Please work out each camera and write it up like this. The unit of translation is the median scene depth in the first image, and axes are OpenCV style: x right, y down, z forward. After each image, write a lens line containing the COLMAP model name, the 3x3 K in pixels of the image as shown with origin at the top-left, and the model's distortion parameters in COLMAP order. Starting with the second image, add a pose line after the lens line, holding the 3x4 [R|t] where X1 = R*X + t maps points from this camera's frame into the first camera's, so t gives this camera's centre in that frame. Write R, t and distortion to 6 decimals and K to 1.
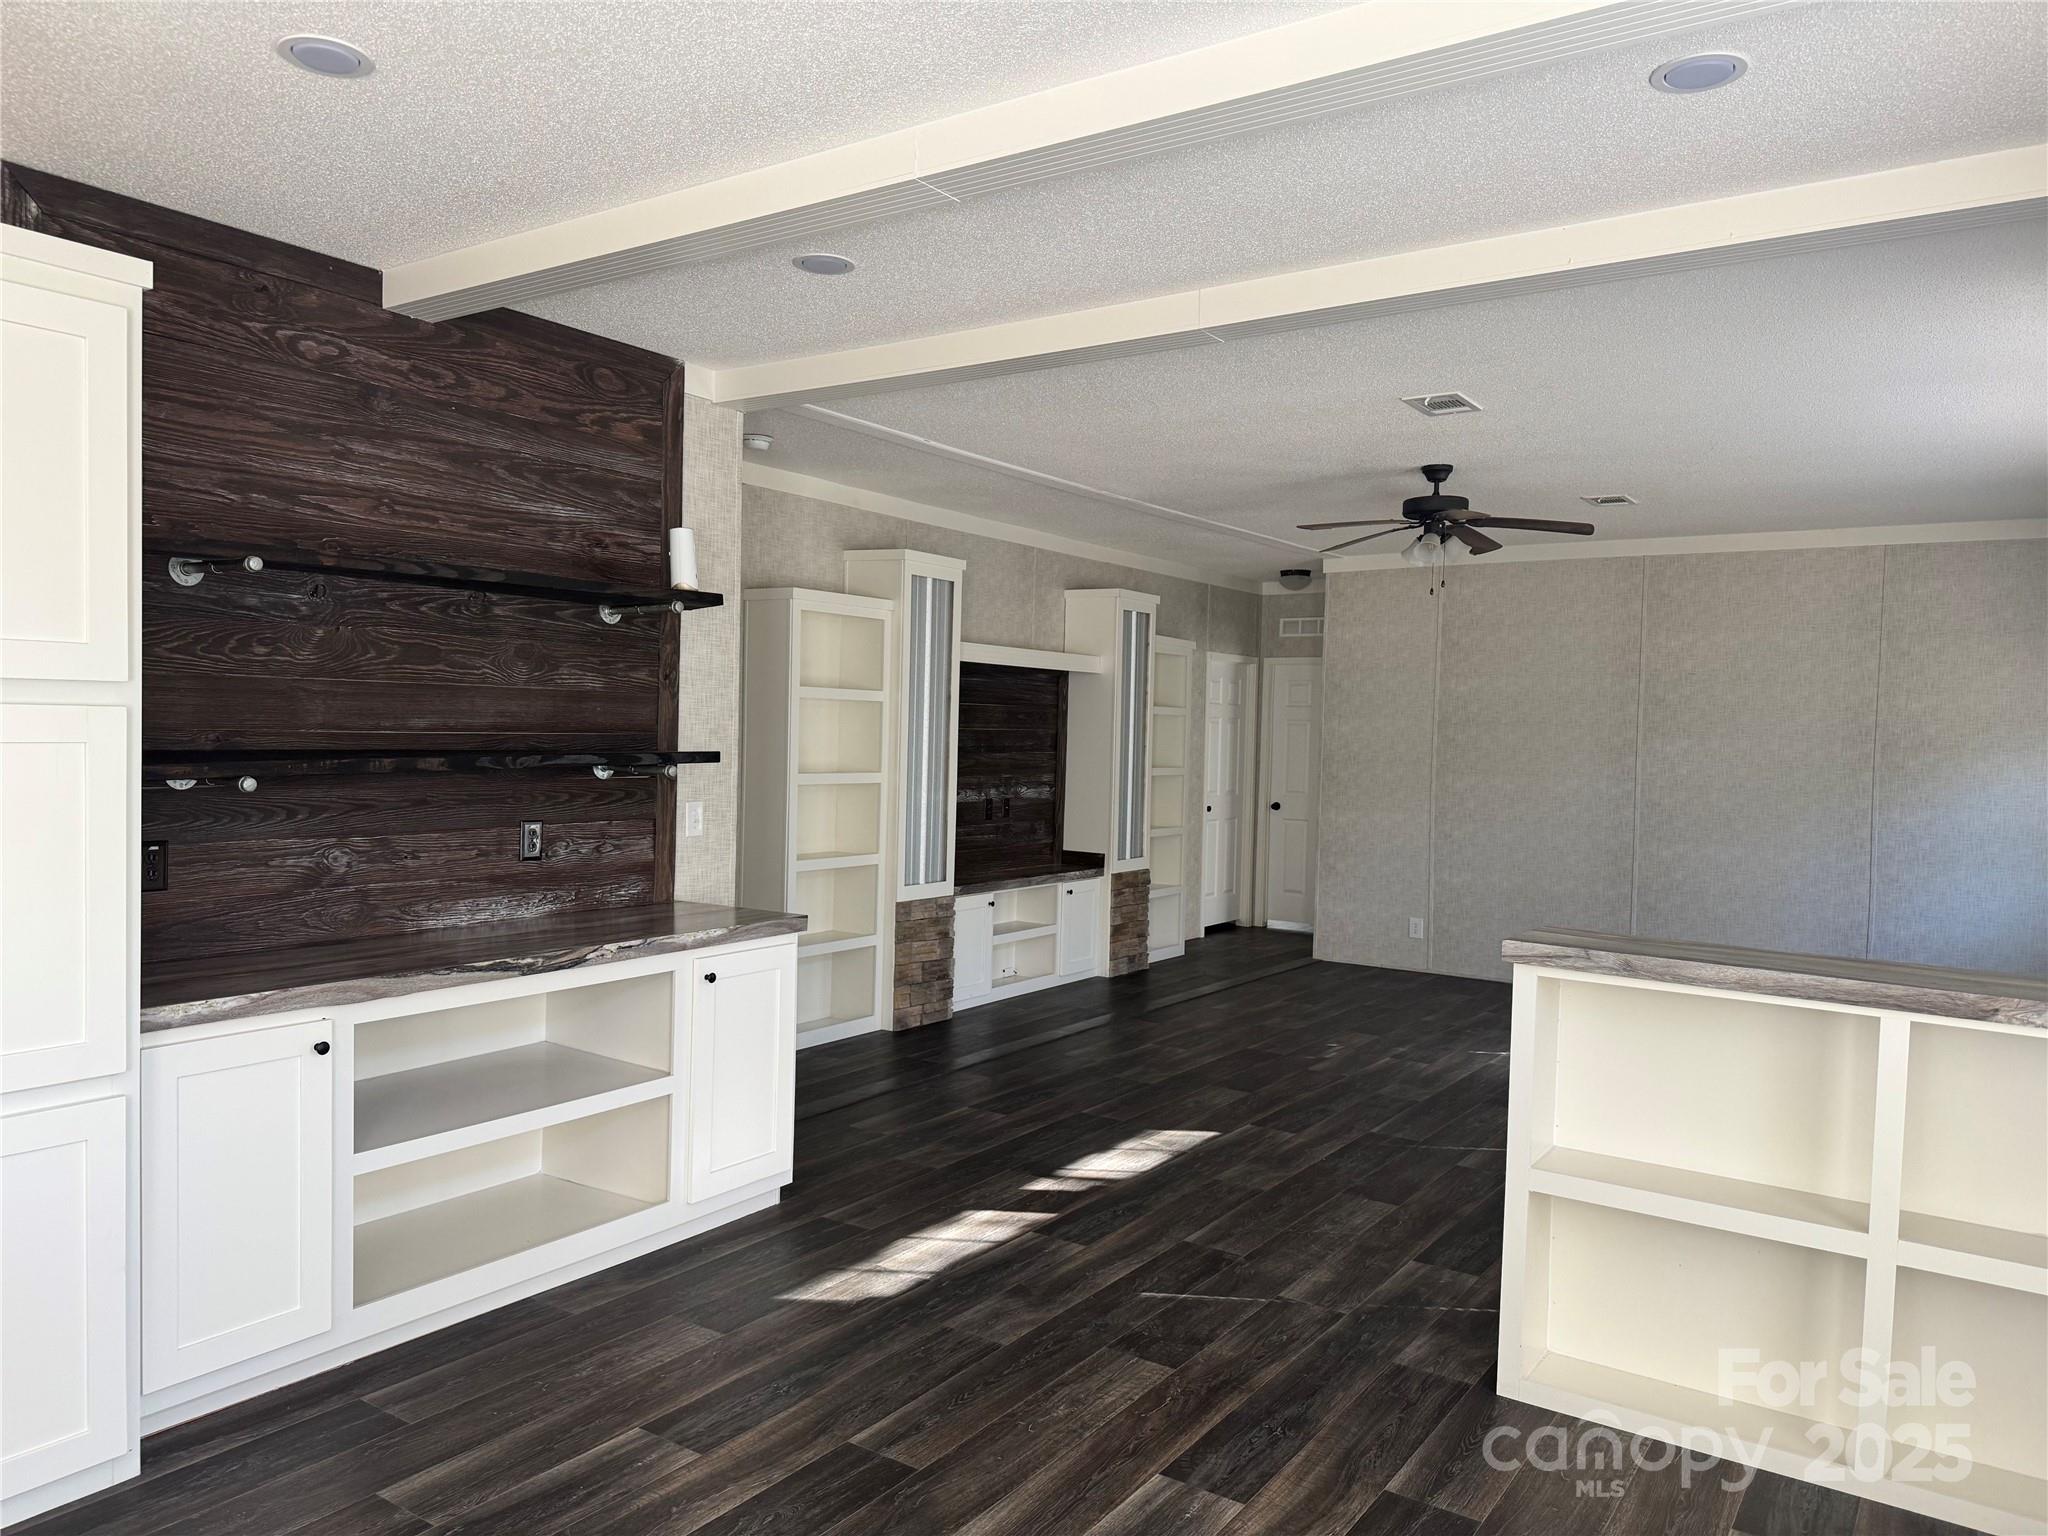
lens RADIAL K [[1427.2, 0, 1029.1], [0, 1427.2, 774.5], [0, 0, 1]] dist [0.071008, -0.096866]
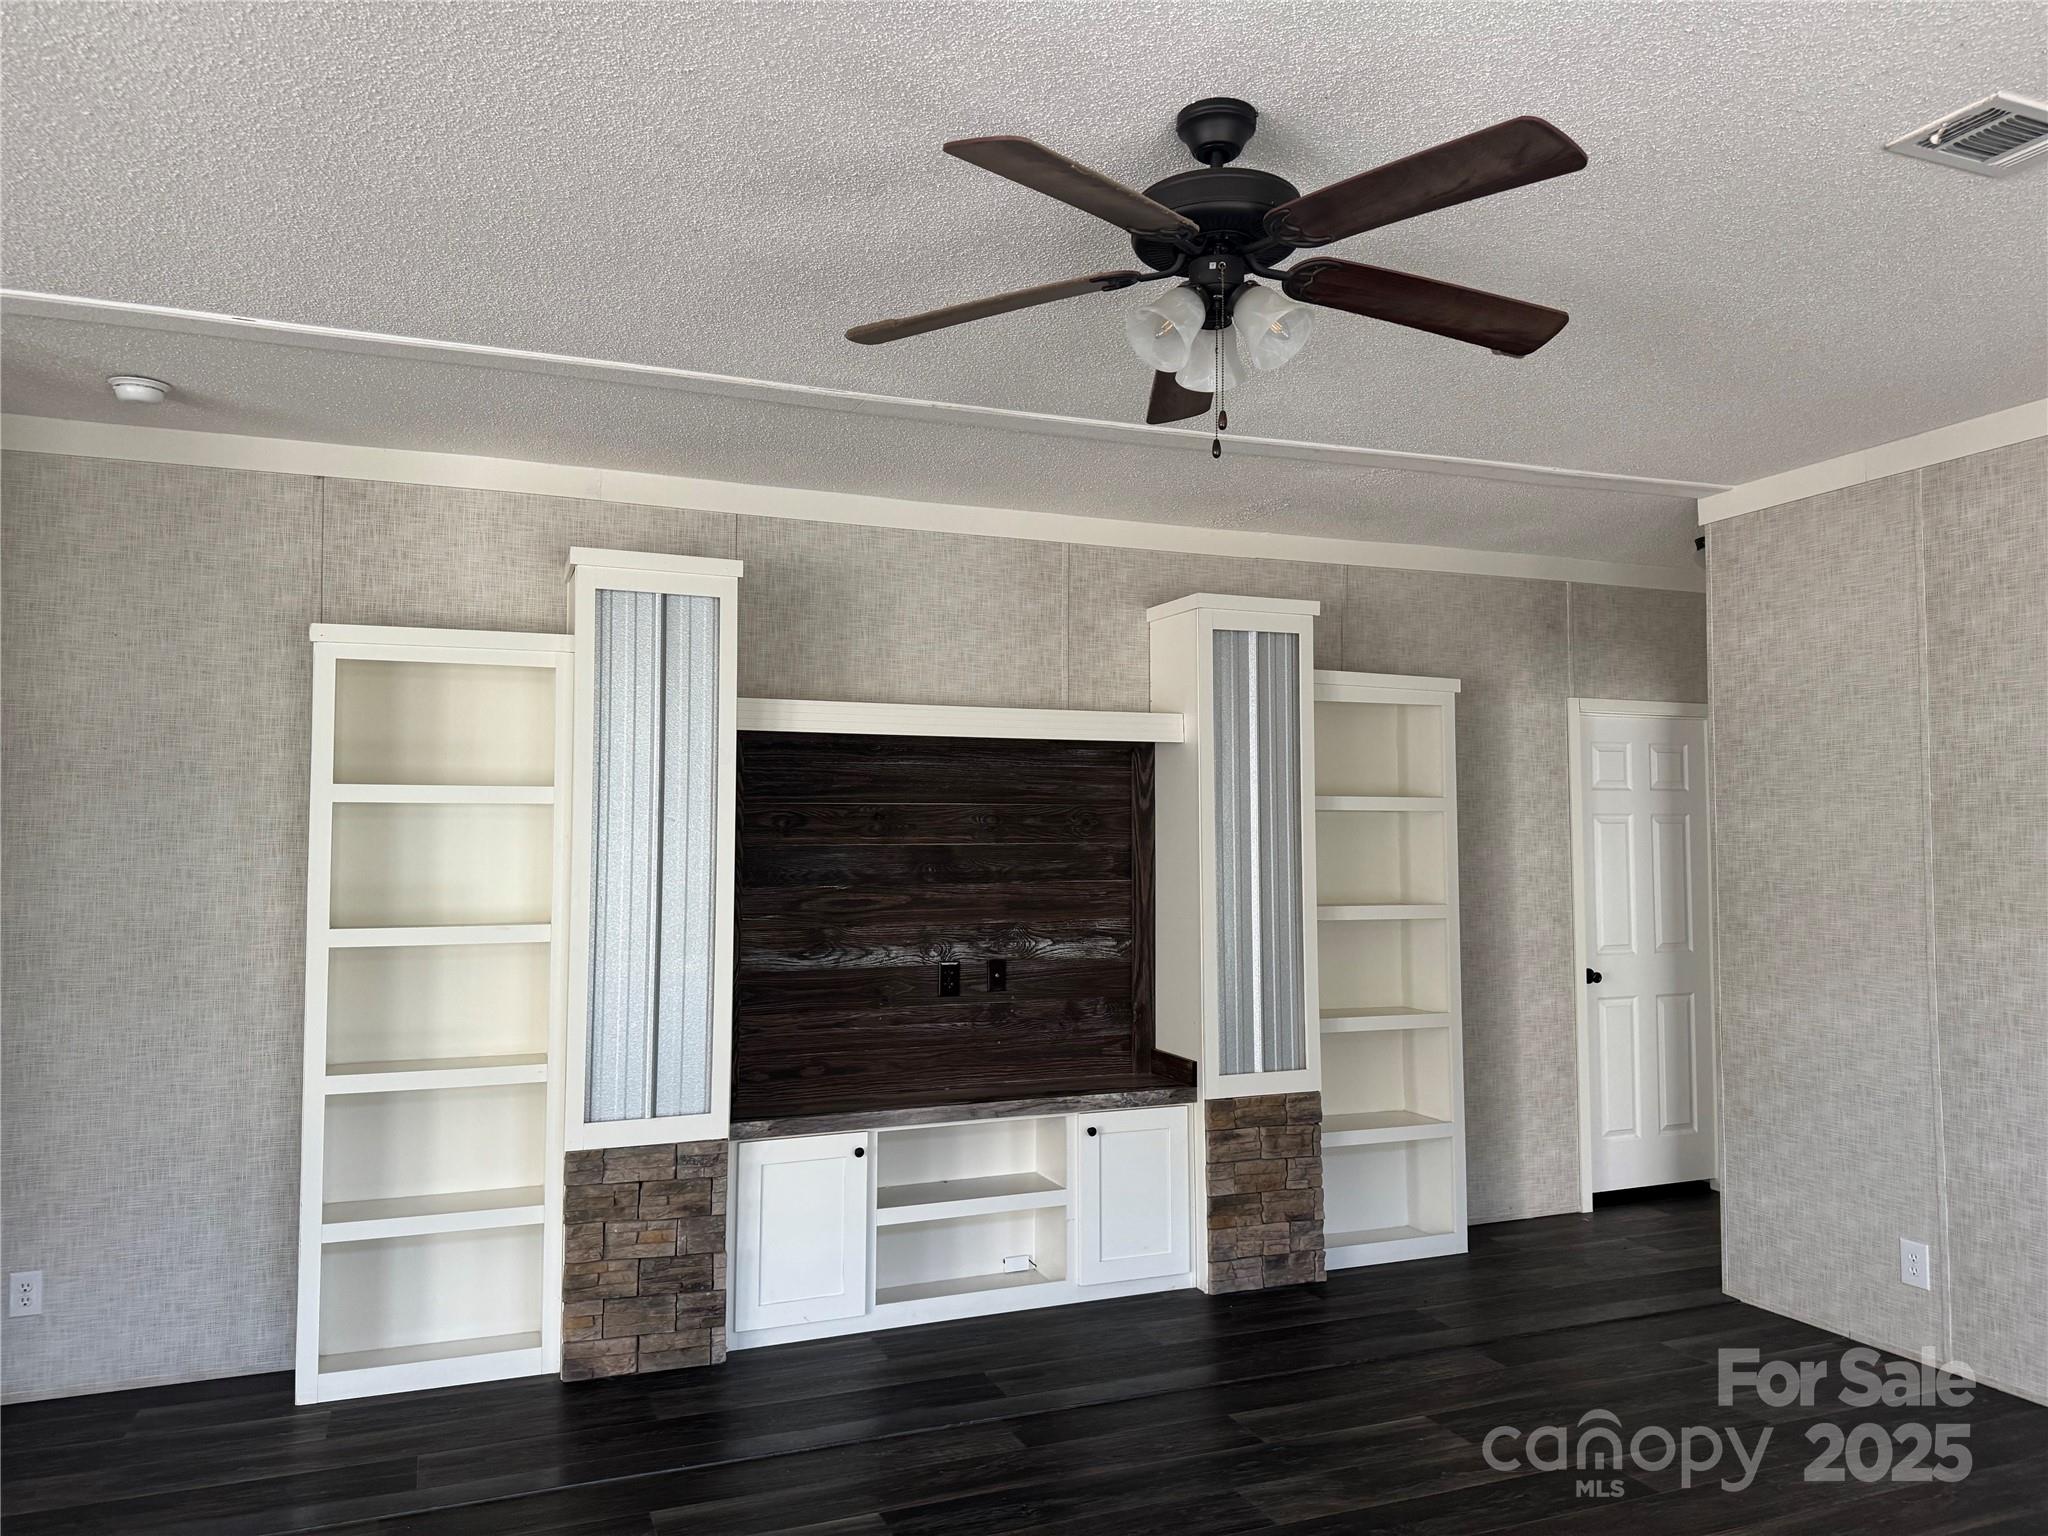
lens RADIAL K [[1440.4, 0, 1021.7], [0, 1440.4, 743.0], [0, 0, 1]] dist [0.086414, -0.131900]
pose [[0.833454, -0.062330, -0.549063, 0.315378], [0.003942, 0.994263, -0.106886, -0.008515], [0.552575, 0.086920, 0.828918, 0.480825]]
